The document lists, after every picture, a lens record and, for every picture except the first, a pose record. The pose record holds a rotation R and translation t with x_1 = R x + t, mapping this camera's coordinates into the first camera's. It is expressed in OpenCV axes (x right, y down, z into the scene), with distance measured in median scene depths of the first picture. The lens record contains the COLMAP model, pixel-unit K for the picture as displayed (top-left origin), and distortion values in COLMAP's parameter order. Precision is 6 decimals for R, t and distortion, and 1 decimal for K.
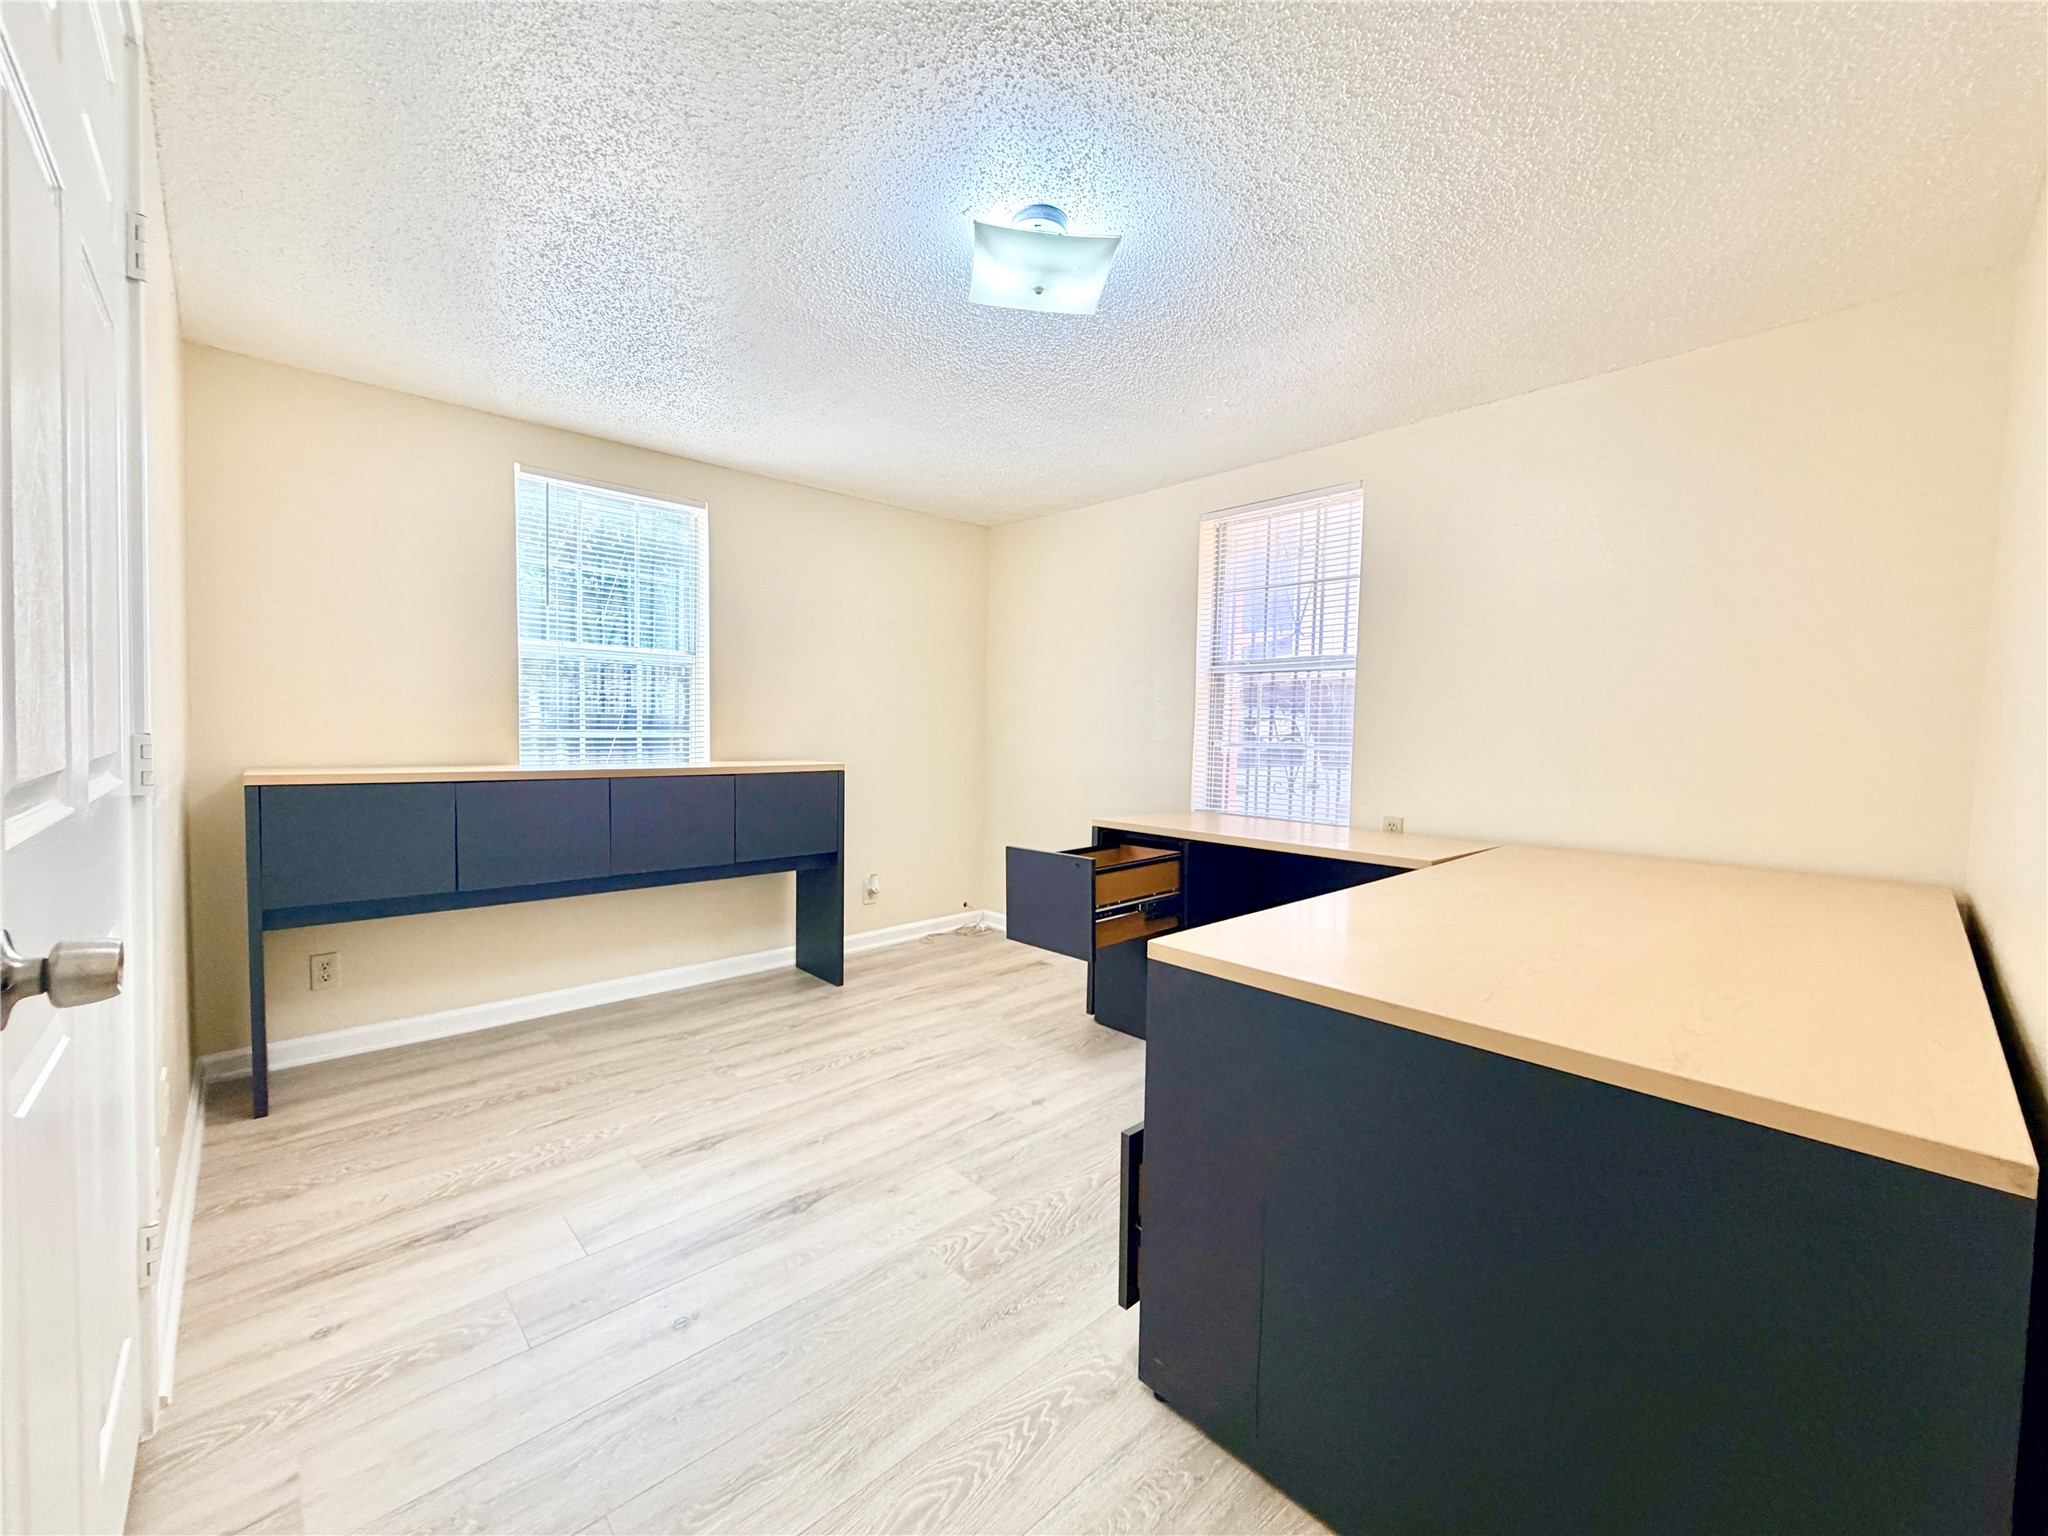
lens RADIAL K [[825.7, 0, 1024.0], [0, 825.7, 768.0], [0, 0, 1]] dist [0.006823, -0.000505]
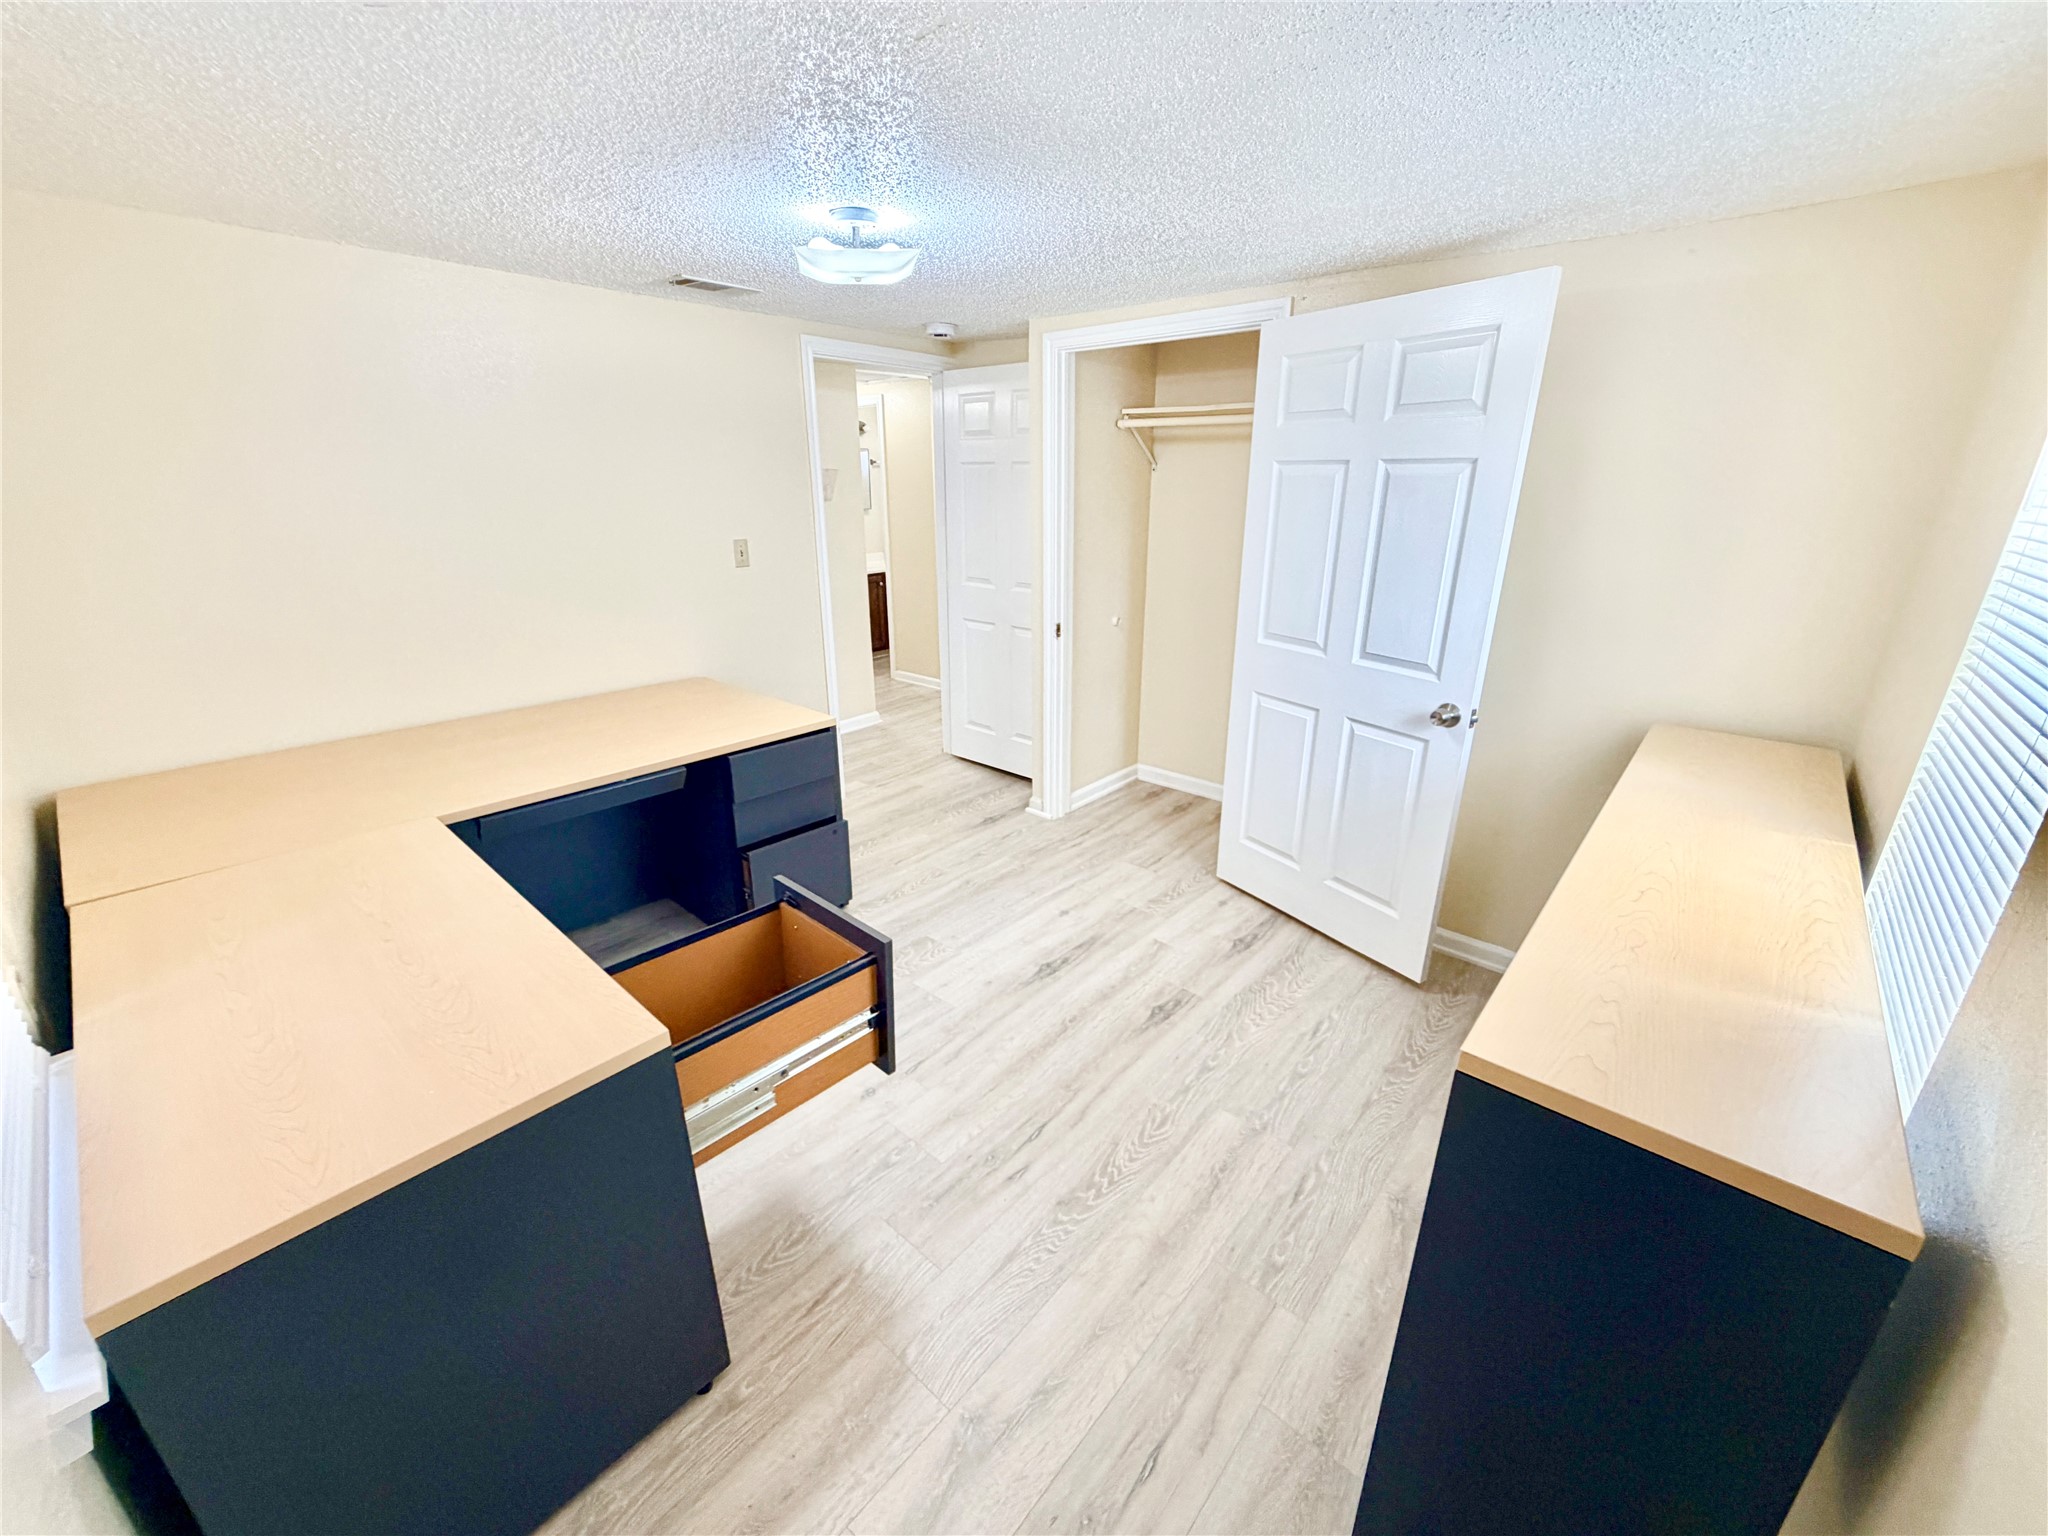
lens RADIAL K [[821.5, 0, 1021.8], [0, 821.5, 770.4], [0, 0, 1]] dist [0.001638, 0.000335]
pose [[-0.994842, 0.010545, -0.100891, -0.066063], [-0.029011, 0.923464, 0.382587, -0.286154], [0.097203, 0.383540, -0.918395, 1.780863]]
